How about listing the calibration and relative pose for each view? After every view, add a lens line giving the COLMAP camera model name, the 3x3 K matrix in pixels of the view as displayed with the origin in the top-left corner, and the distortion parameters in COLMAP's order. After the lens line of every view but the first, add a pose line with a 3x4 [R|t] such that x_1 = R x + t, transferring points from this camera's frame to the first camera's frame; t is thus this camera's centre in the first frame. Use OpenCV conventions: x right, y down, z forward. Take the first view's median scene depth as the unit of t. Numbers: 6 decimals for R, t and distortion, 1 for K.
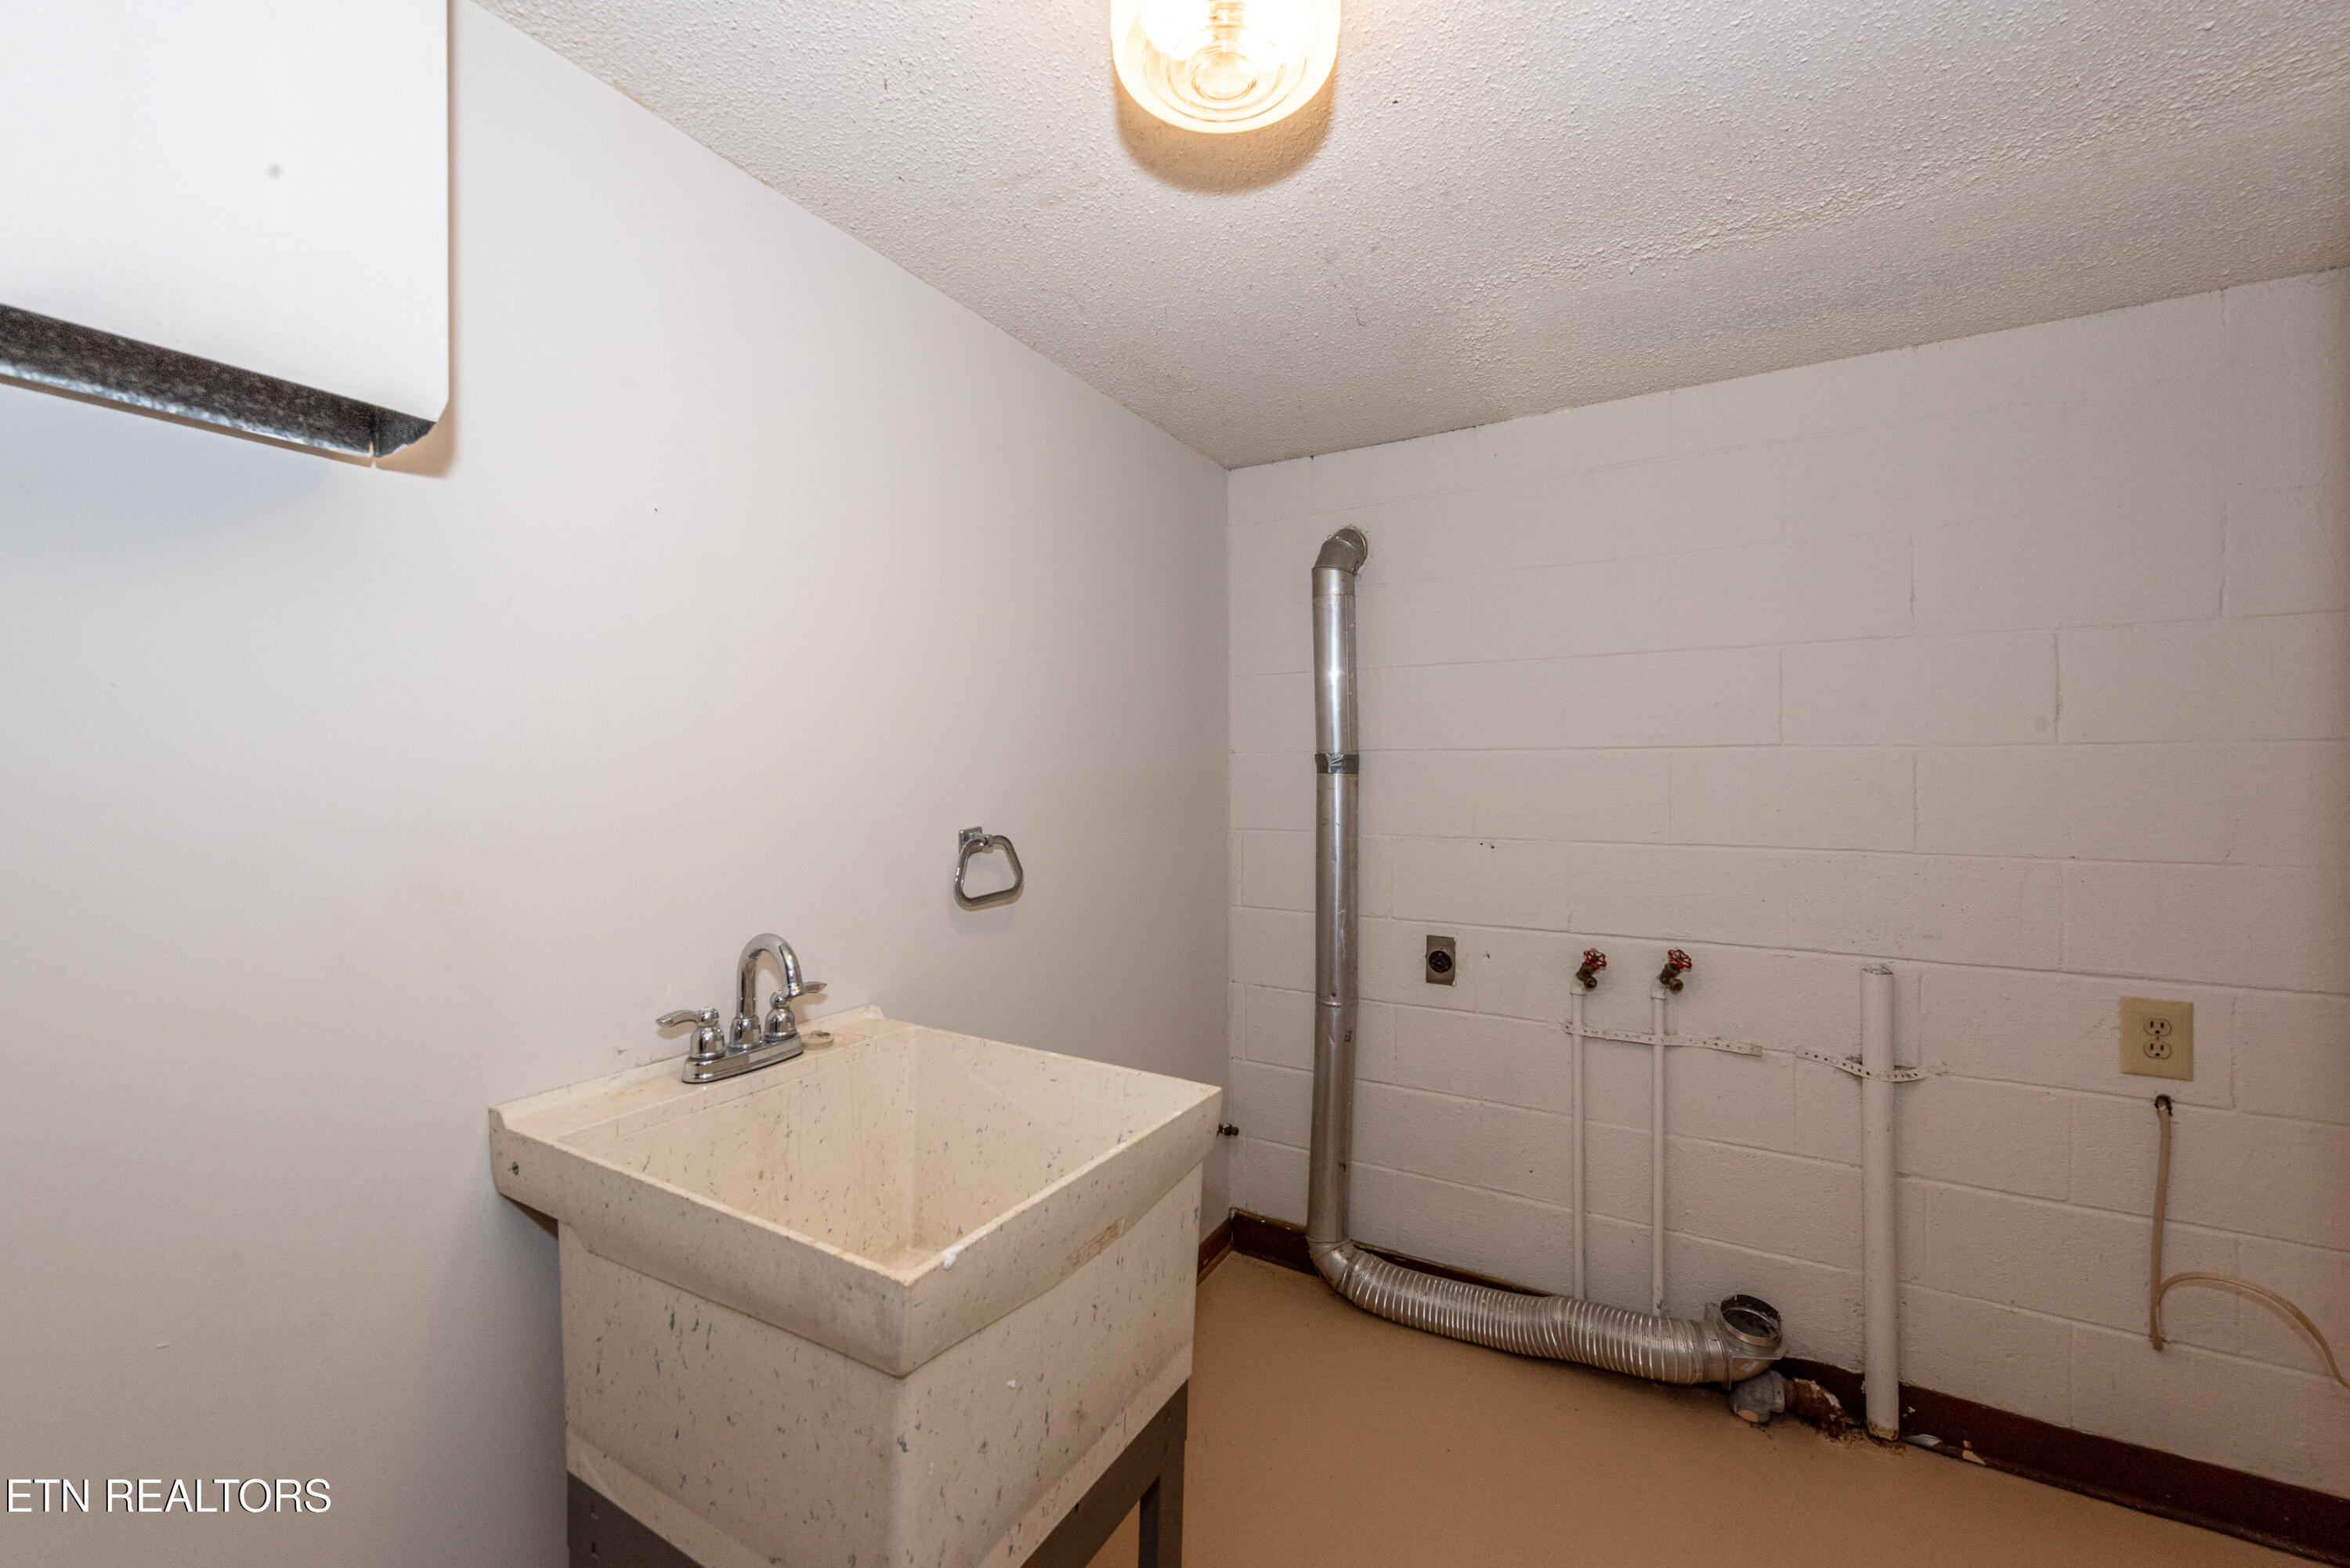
lens RADIAL K [[935.0, 0, 1179.9], [0, 935.0, 761.2], [0, 0, 1]] dist [0.006875, -0.000476]
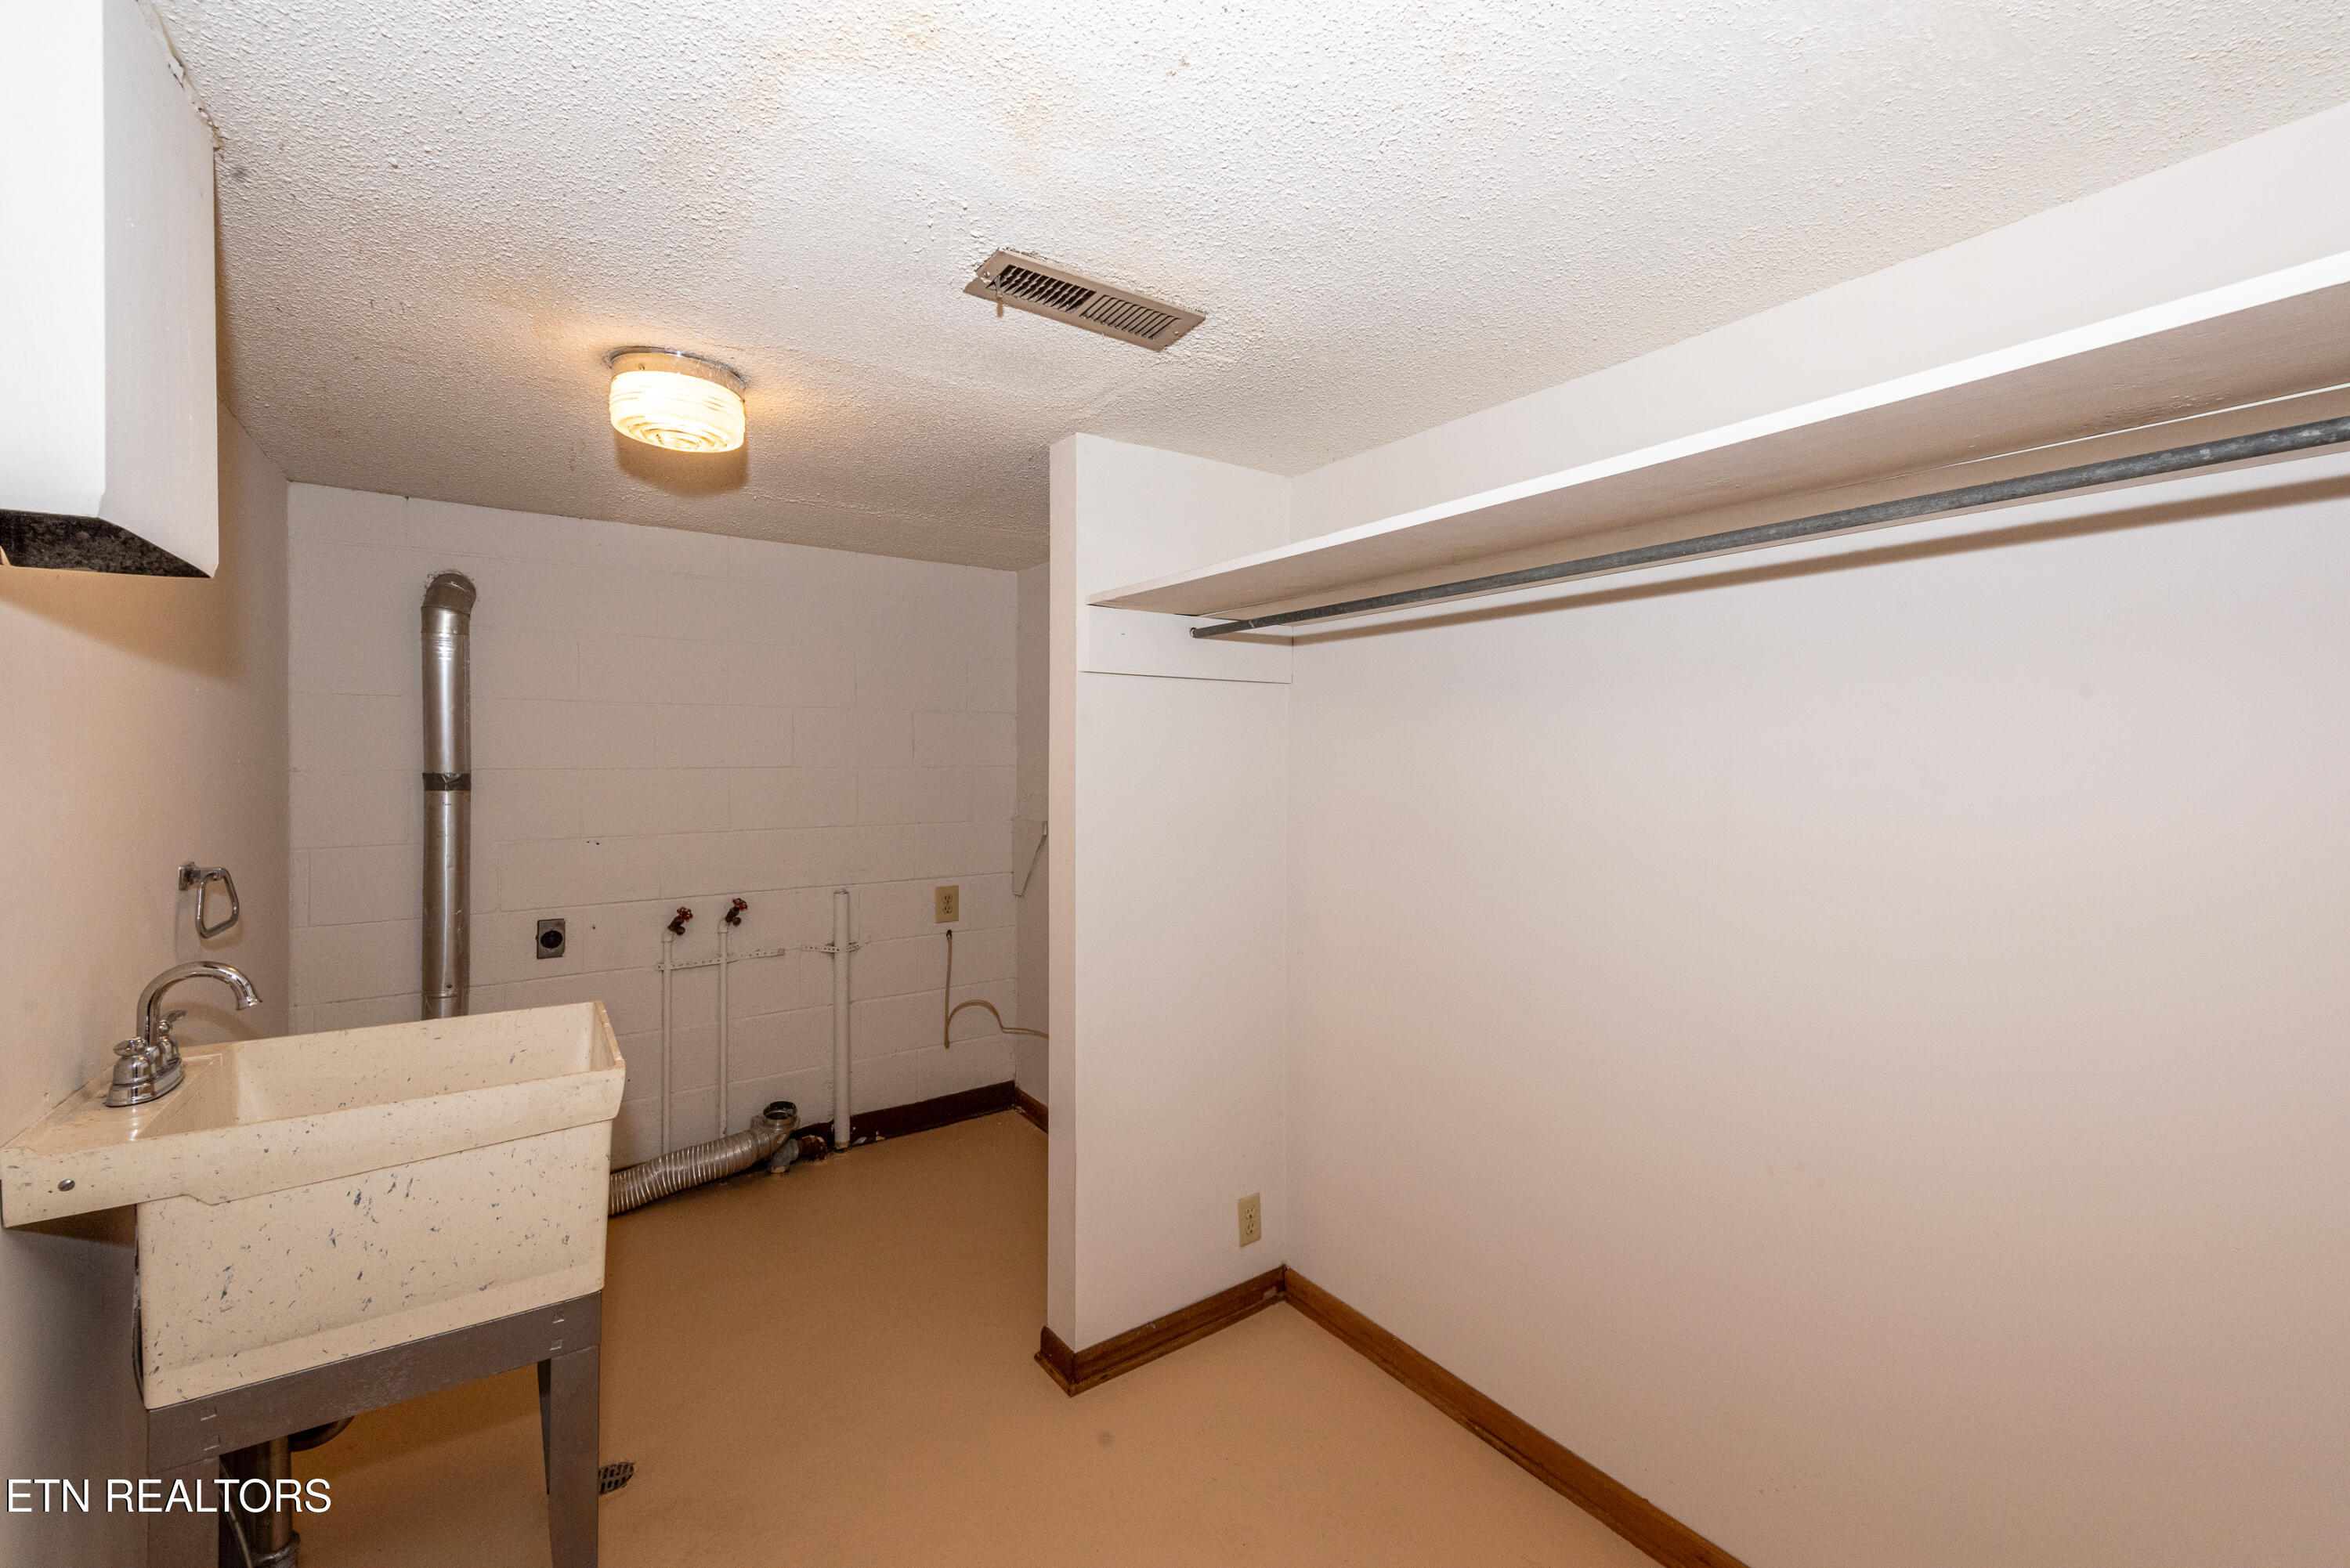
lens RADIAL K [[935.0, 0, 1179.6], [0, 935.0, 769.1], [0, 0, 1]] dist [0.006875, -0.000476]
pose [[0.428833, -0.013989, 0.903276, -0.573004], [-0.005504, 0.999821, 0.018098, -0.045927], [-0.903367, -0.012732, 0.428679, -0.335688]]
